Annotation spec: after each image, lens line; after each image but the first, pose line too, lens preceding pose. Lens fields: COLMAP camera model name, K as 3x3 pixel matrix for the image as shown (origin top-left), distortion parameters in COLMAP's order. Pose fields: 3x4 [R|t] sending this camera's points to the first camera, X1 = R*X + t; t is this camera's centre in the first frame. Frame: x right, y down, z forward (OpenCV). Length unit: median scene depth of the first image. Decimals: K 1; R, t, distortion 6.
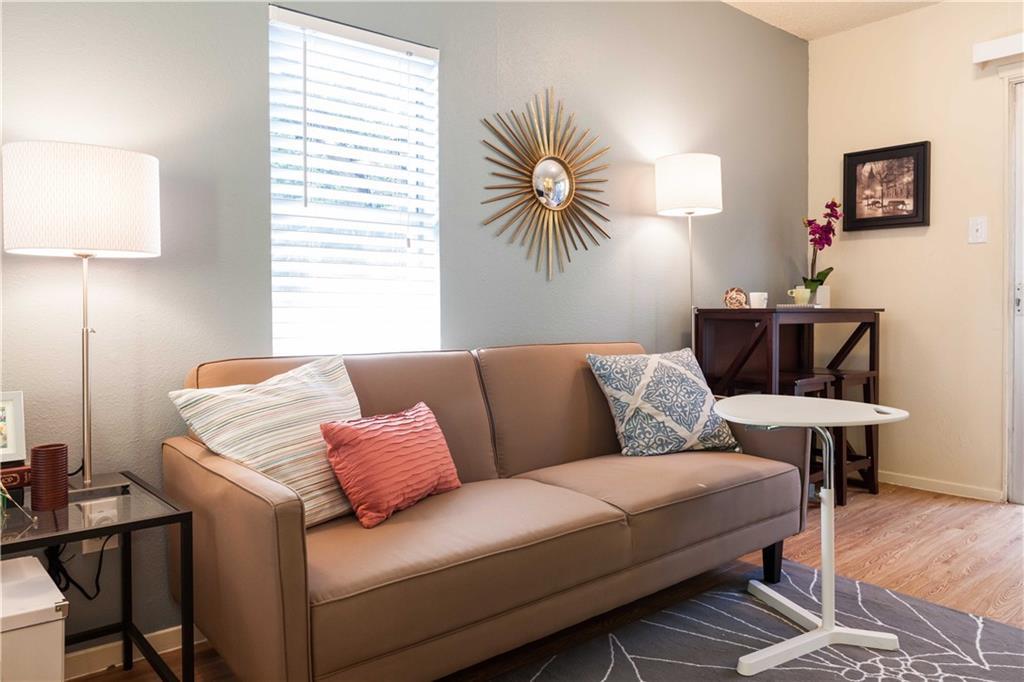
lens RADIAL K [[708.6, 0, 519.2], [0, 708.6, 317.7], [0, 0, 1]] dist [-0.017498, 0.005140]
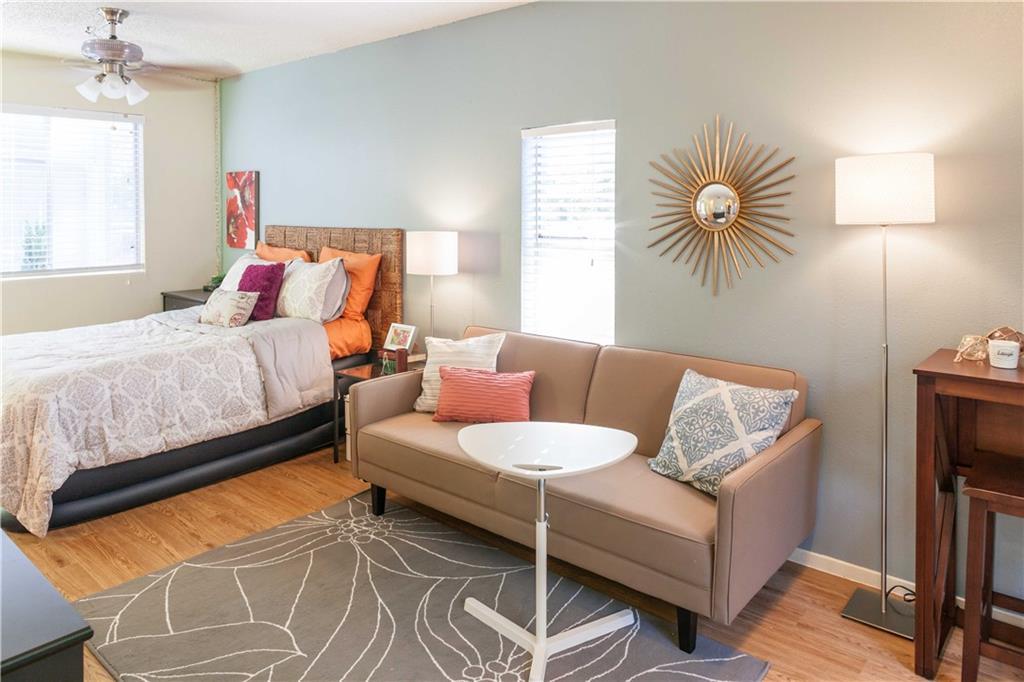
lens RADIAL K [[701.9, 0, 512.8], [0, 701.9, 226.1], [0, 0, 1]] dist [-0.005997, 0.001081]
pose [[0.163031, 0.023016, -0.986352, 1.141426], [-0.008157, 0.999725, 0.021980, -0.195498], [0.986587, 0.004462, 0.163174, 0.567645]]
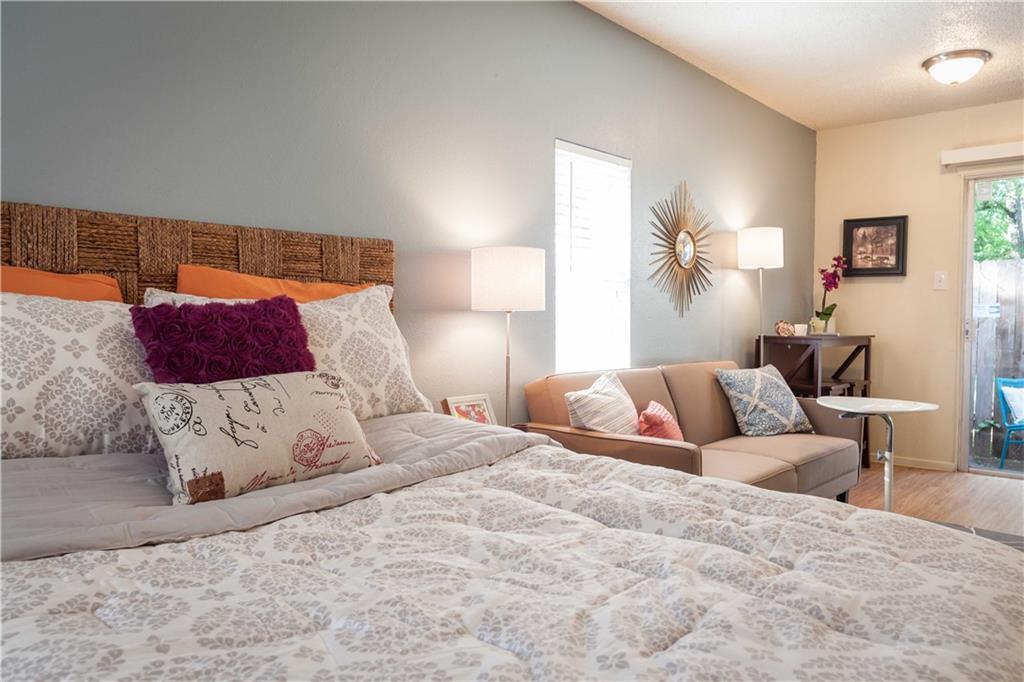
lens RADIAL K [[717.4, 0, 512.0], [0, 717.4, 341.0], [0, 0, 1]] dist [-0.020325, -0.001091]
pose [[0.991509, 0.006890, 0.129857, -0.527511], [-0.009845, 0.999707, 0.022125, -0.035919], [-0.129666, -0.023216, 0.991286, -0.424016]]
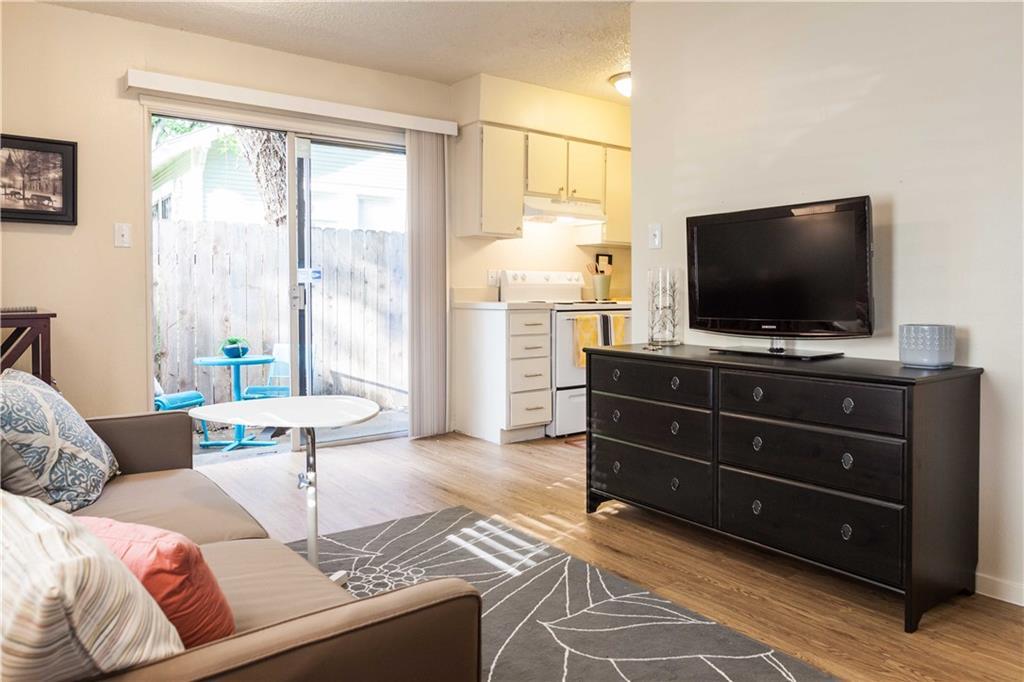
lens RADIAL K [[696.2, 0, 517.2], [0, 696.2, 301.7], [0, 0, 1]] dist [-0.011810, 0.000200]
pose [[0.049836, -0.016587, 0.998620, -0.551788], [0.010229, 0.999818, 0.016097, -0.041900], [-0.998705, 0.009413, 0.049996, 0.439881]]
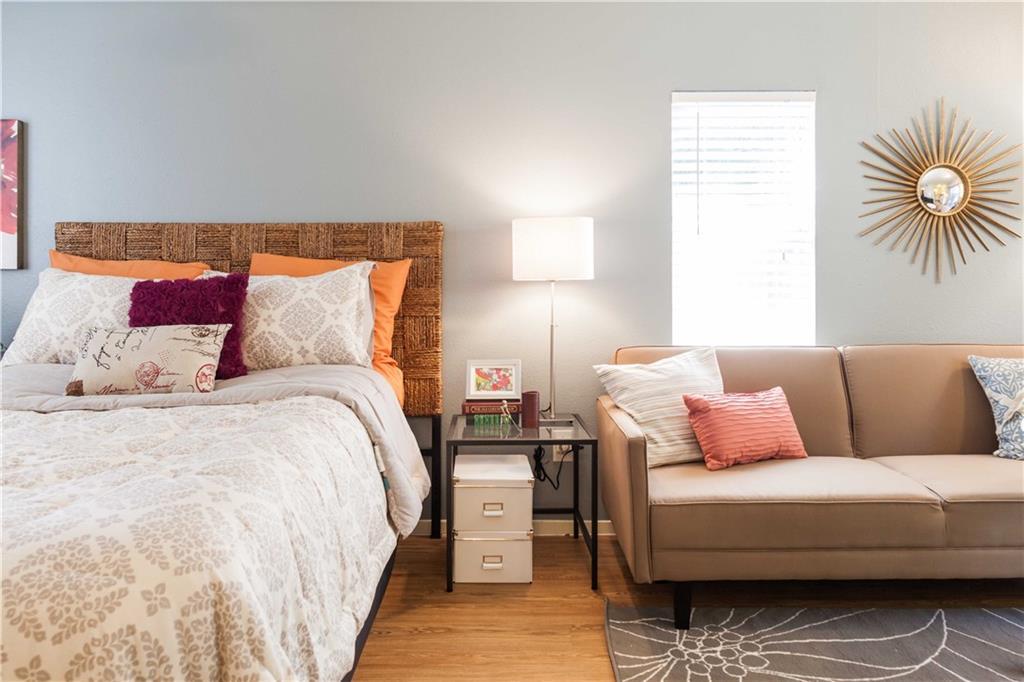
lens RADIAL K [[696.2, 0, 517.2], [0, 696.2, 301.7], [0, 0, 1]] dist [-0.011810, 0.000200]
pose [[0.771738, 0.010524, -0.635854, 0.234380], [-0.005882, 0.999938, 0.009410, -0.033728], [0.635914, -0.003522, 0.771752, -0.206148]]
